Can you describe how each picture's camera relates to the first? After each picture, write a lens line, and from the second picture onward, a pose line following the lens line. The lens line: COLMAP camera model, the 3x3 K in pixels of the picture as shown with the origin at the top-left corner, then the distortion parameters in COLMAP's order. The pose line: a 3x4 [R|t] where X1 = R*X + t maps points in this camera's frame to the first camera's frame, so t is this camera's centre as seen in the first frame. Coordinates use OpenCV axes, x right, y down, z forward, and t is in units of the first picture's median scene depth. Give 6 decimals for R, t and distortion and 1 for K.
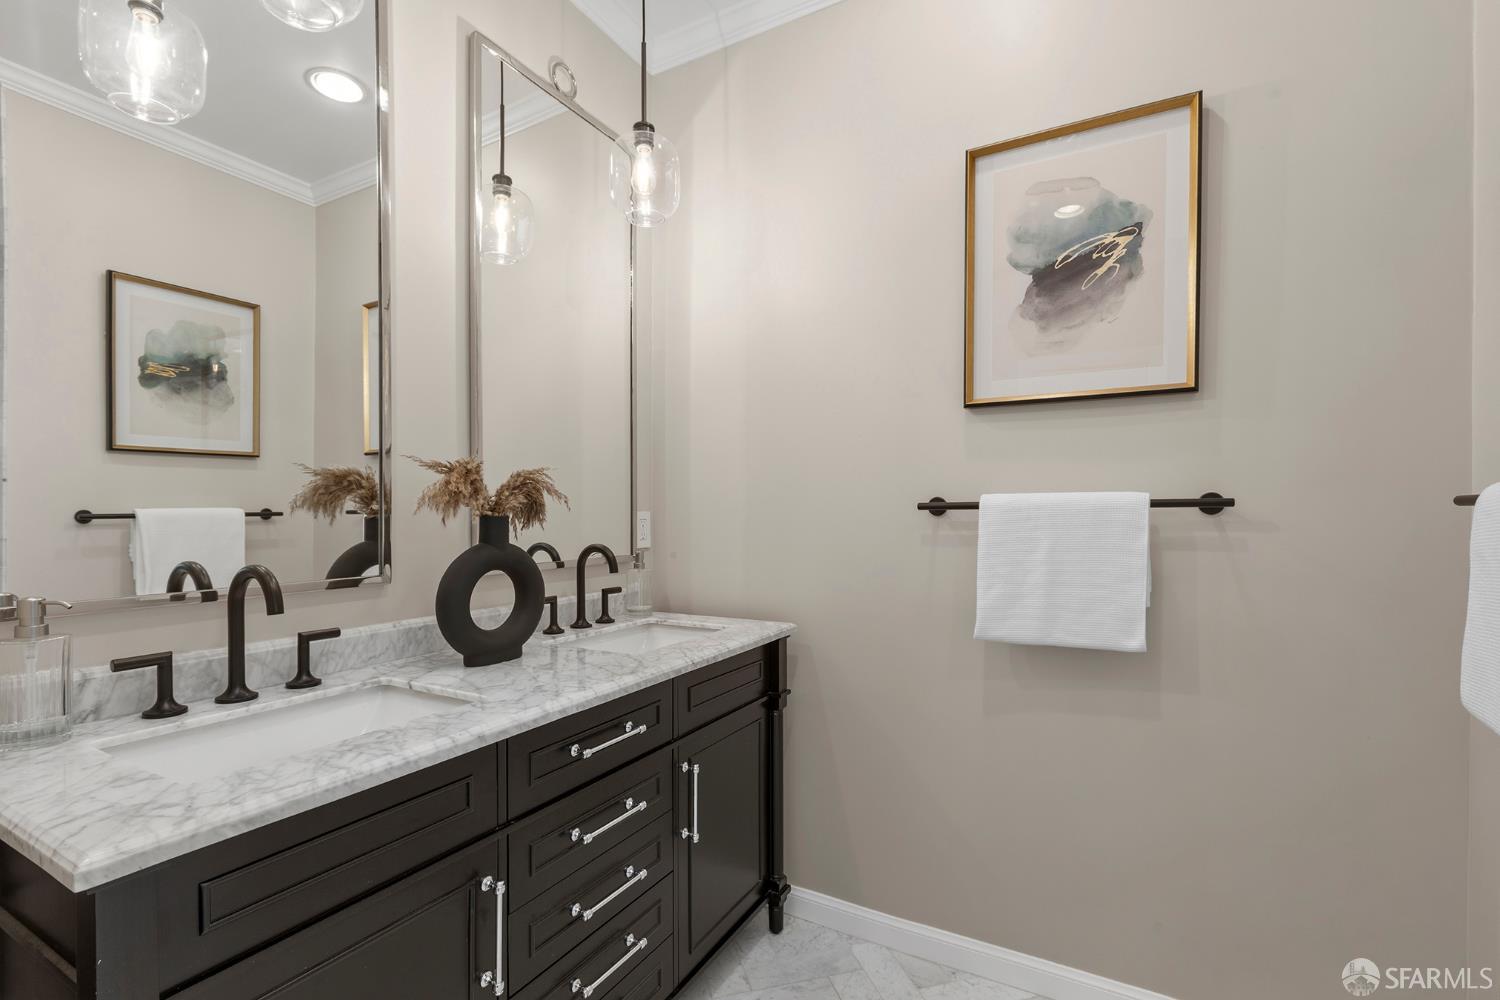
lens RADIAL K [[684.1, 0, 752.5], [0, 684.1, 514.1], [0, 0, 1]] dist [-0.001731, -0.000345]
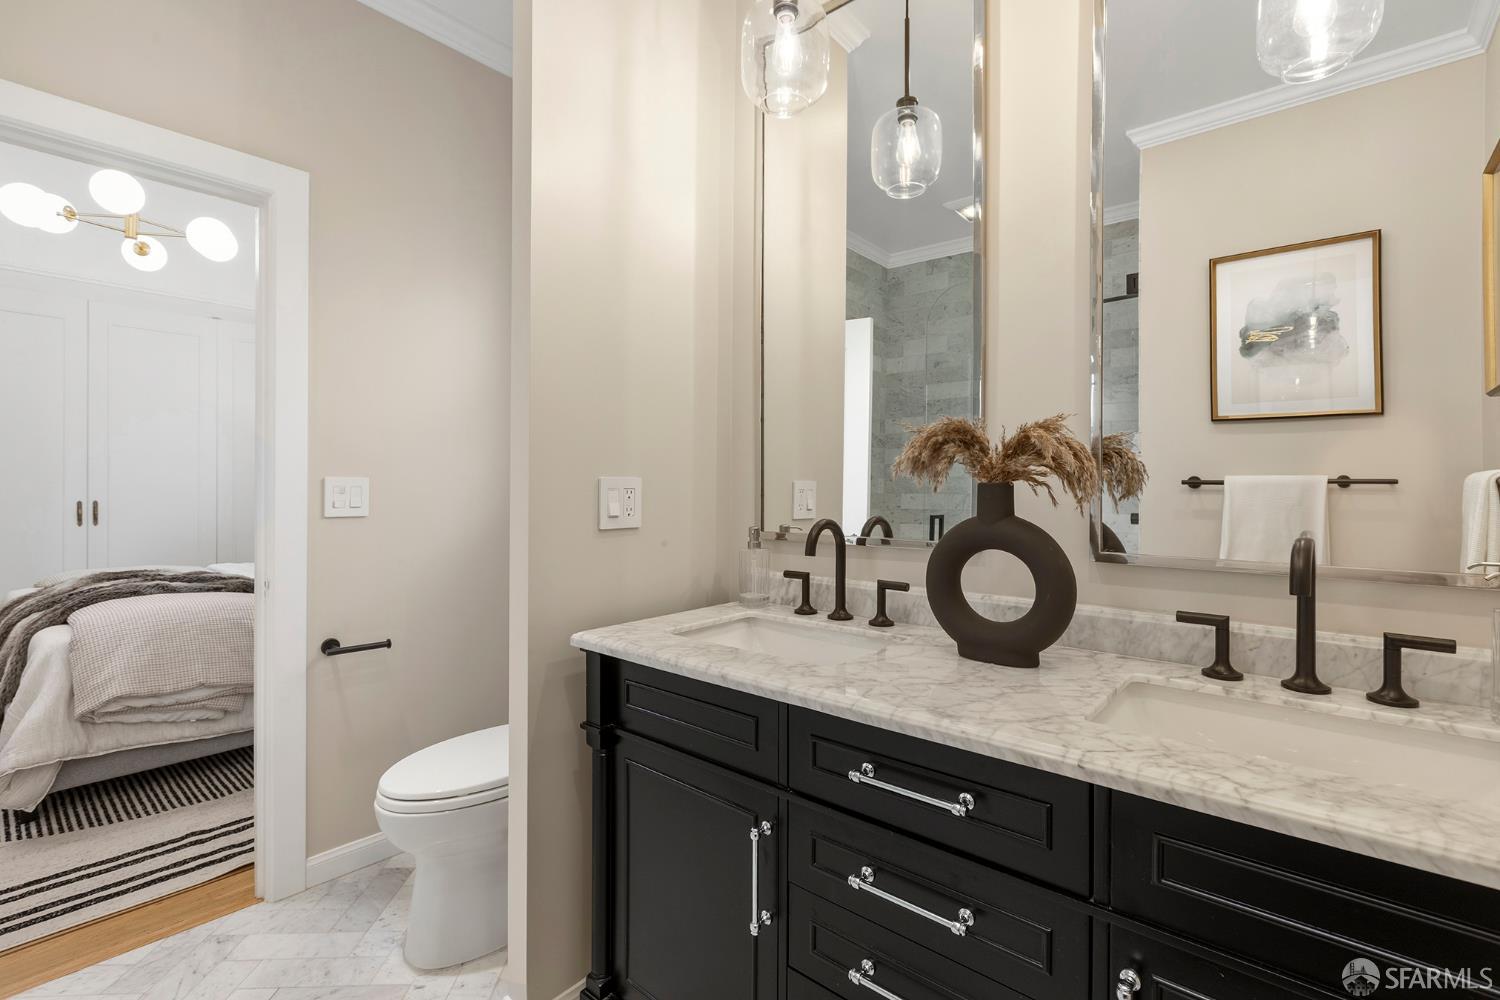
lens RADIAL K [[684.4, 0, 731.8], [0, 684.4, 459.1], [0, 0, 1]] dist [-0.021500, -0.000011]
pose [[-0.214292, -0.027110, -0.976393, 0.514197], [-0.001590, 0.999623, -0.027406, -0.005646], [0.976768, -0.004320, -0.214254, 0.890537]]
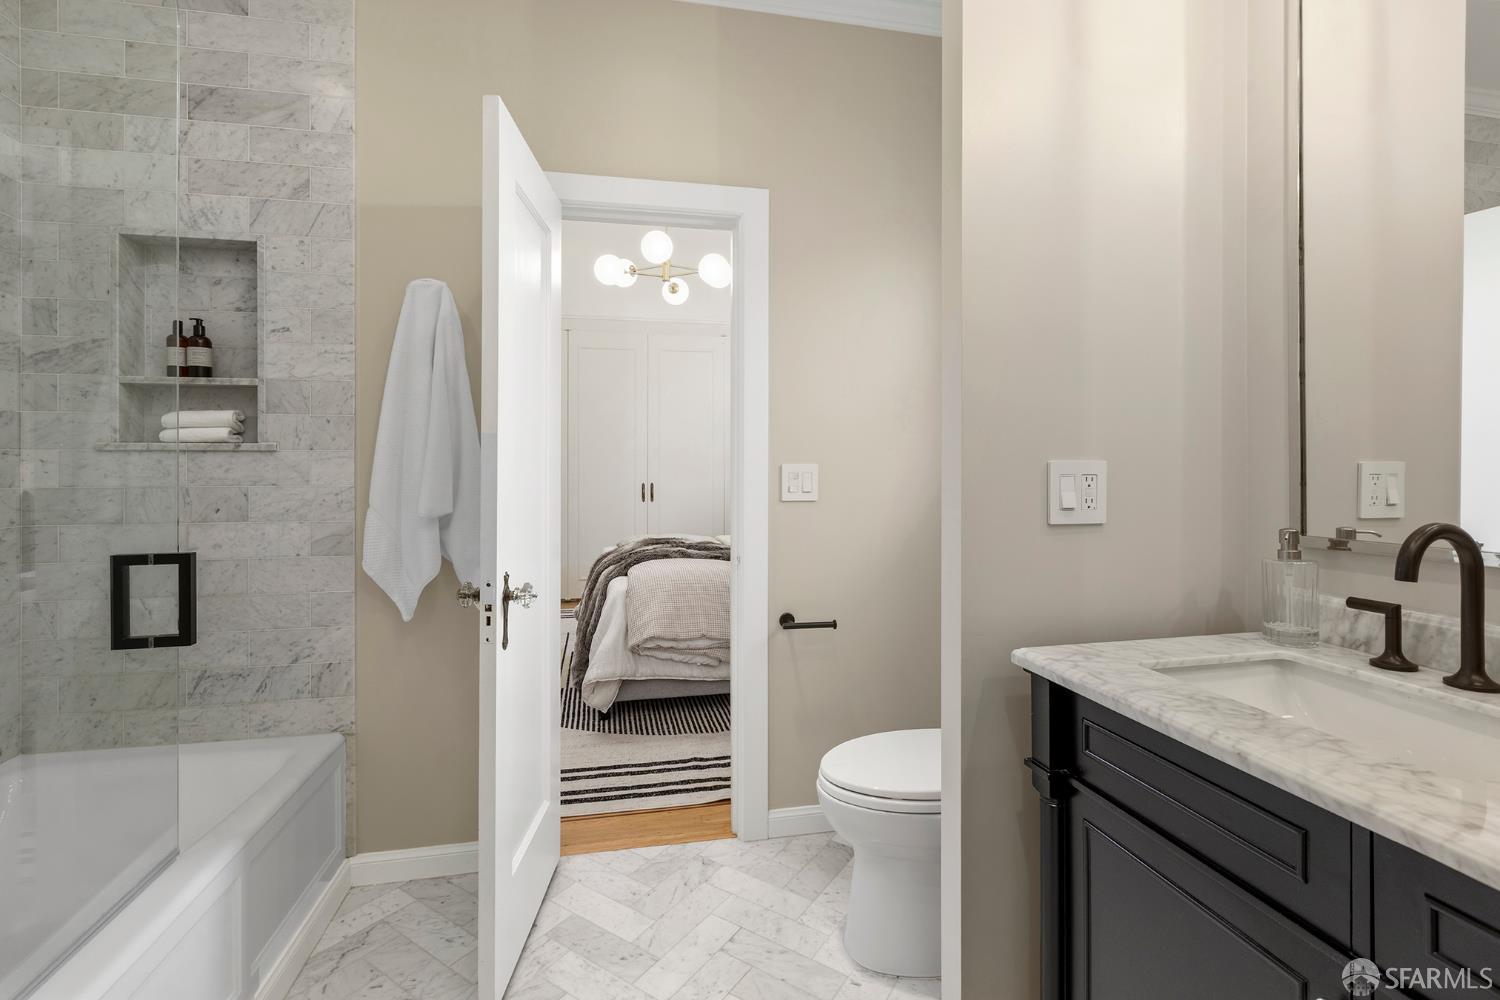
lens RADIAL K [[677.5, 0, 746.8], [0, 677.5, 473.6], [0, 0, 1]] dist [0.000057, -0.000908]
pose [[-0.747119, 0.018417, -0.664436, 0.367233], [0.012007, 0.999827, 0.014213, -0.006878], [0.664582, 0.002640, -0.747210, 0.847398]]
